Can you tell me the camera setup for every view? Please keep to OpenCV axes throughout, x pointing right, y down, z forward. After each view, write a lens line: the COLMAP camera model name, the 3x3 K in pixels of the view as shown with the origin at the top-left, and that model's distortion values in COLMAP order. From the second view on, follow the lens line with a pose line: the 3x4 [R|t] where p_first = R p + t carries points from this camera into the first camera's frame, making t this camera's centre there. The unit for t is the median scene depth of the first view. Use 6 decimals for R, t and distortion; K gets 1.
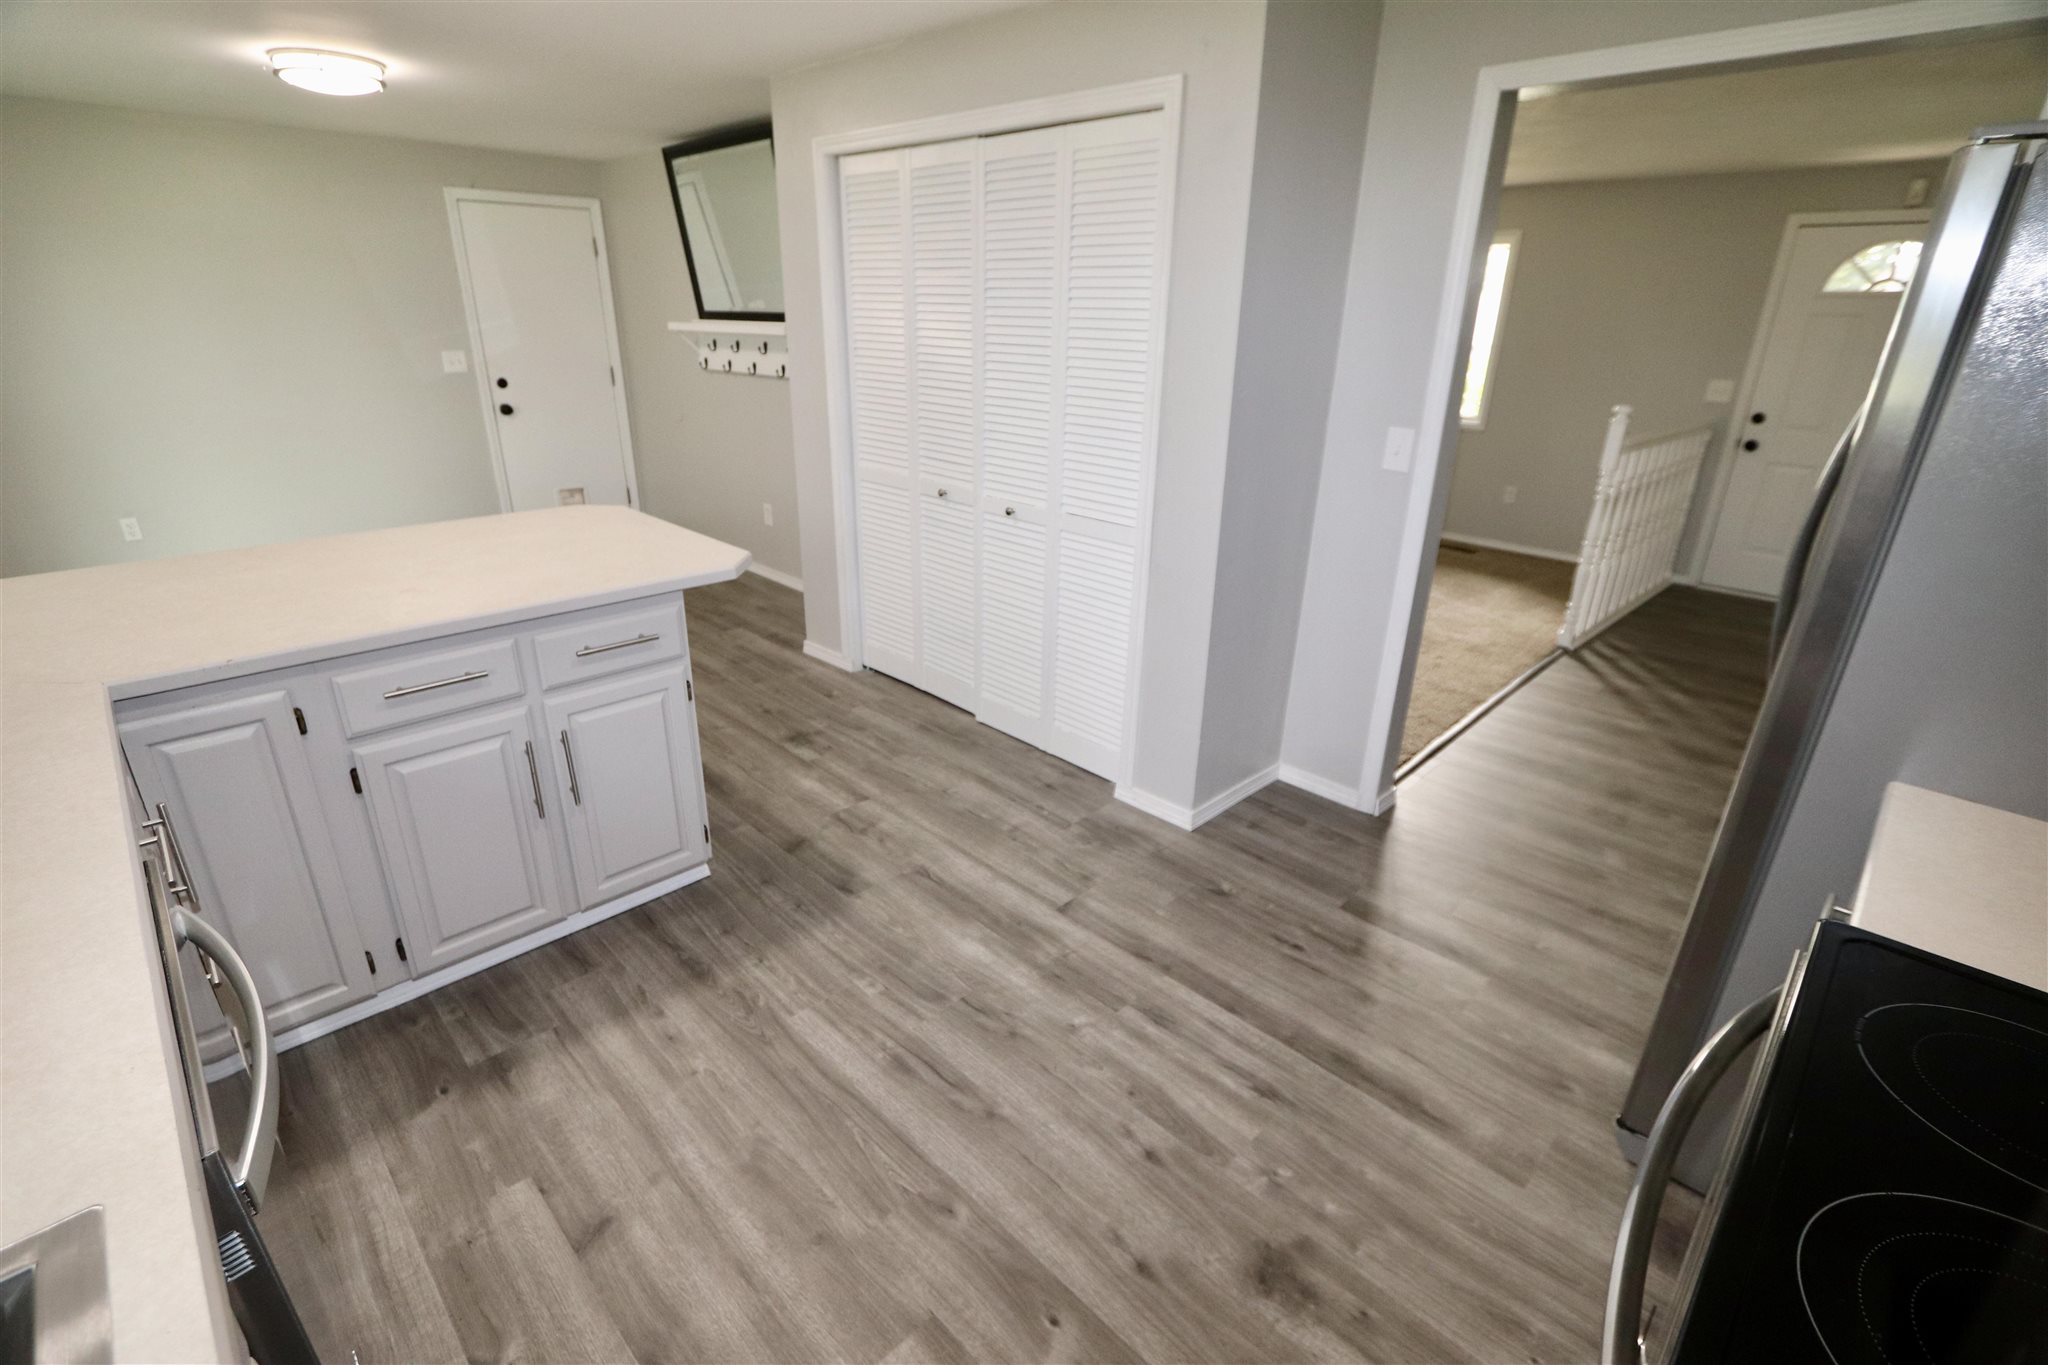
lens RADIAL K [[936.0, 0, 1017.2], [0, 936.0, 679.4], [0, 0, 1]] dist [-0.019013, 0.002630]
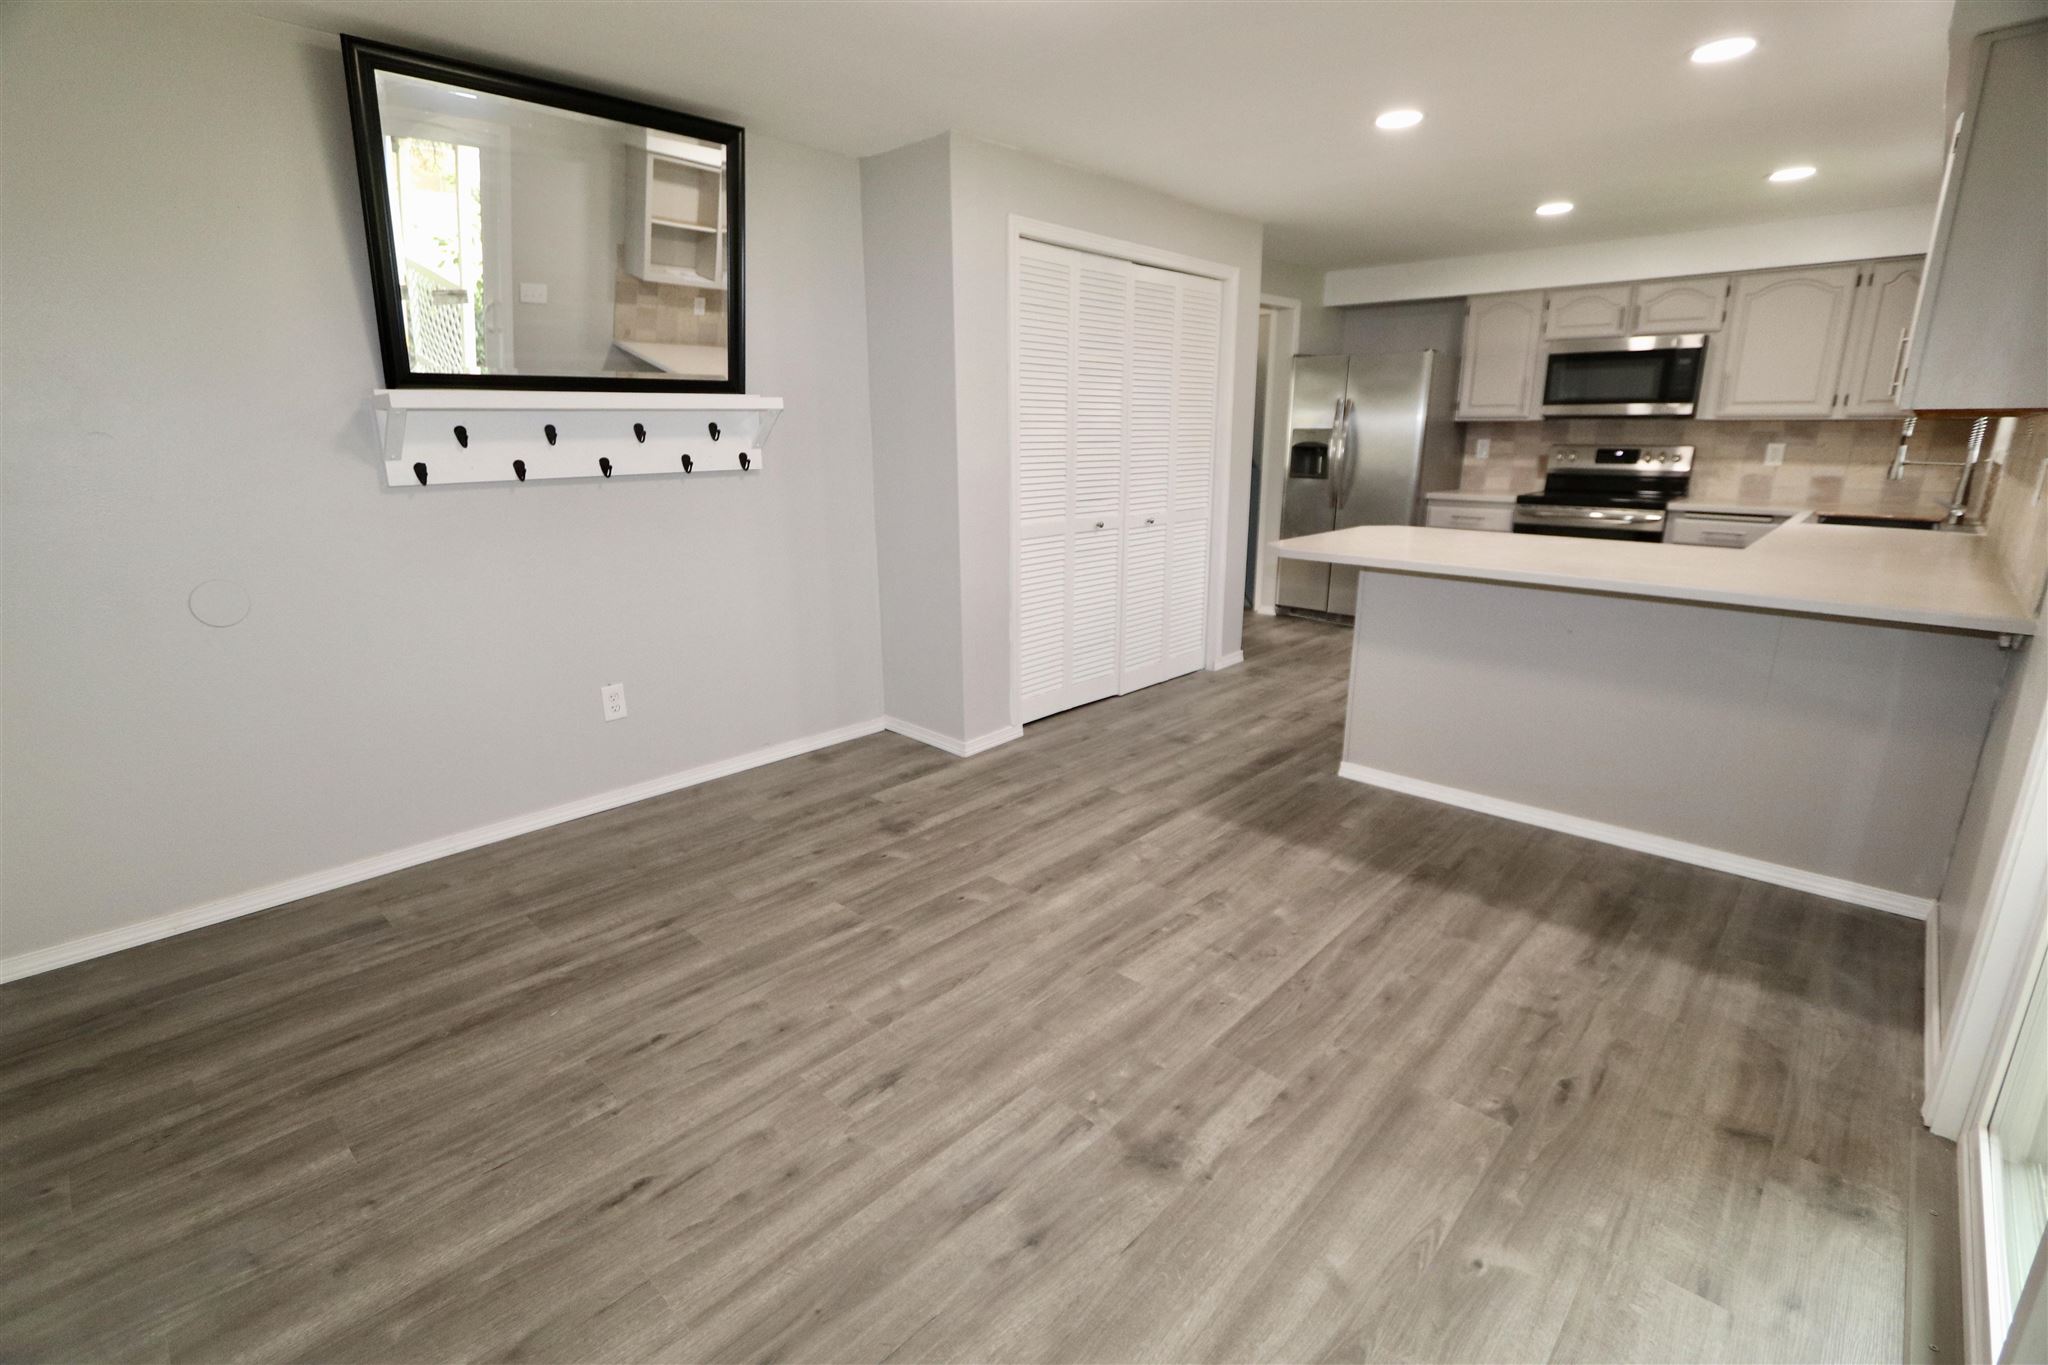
lens RADIAL K [[936.0, 0, 1013.6], [0, 936.0, 681.5], [0, 0, 1]] dist [-0.019013, 0.002630]
pose [[-0.031155, -0.280951, 0.959216, -1.967323], [0.375284, 0.886180, 0.271748, -0.587499], [-0.926386, 0.368445, 0.077827, 1.611547]]
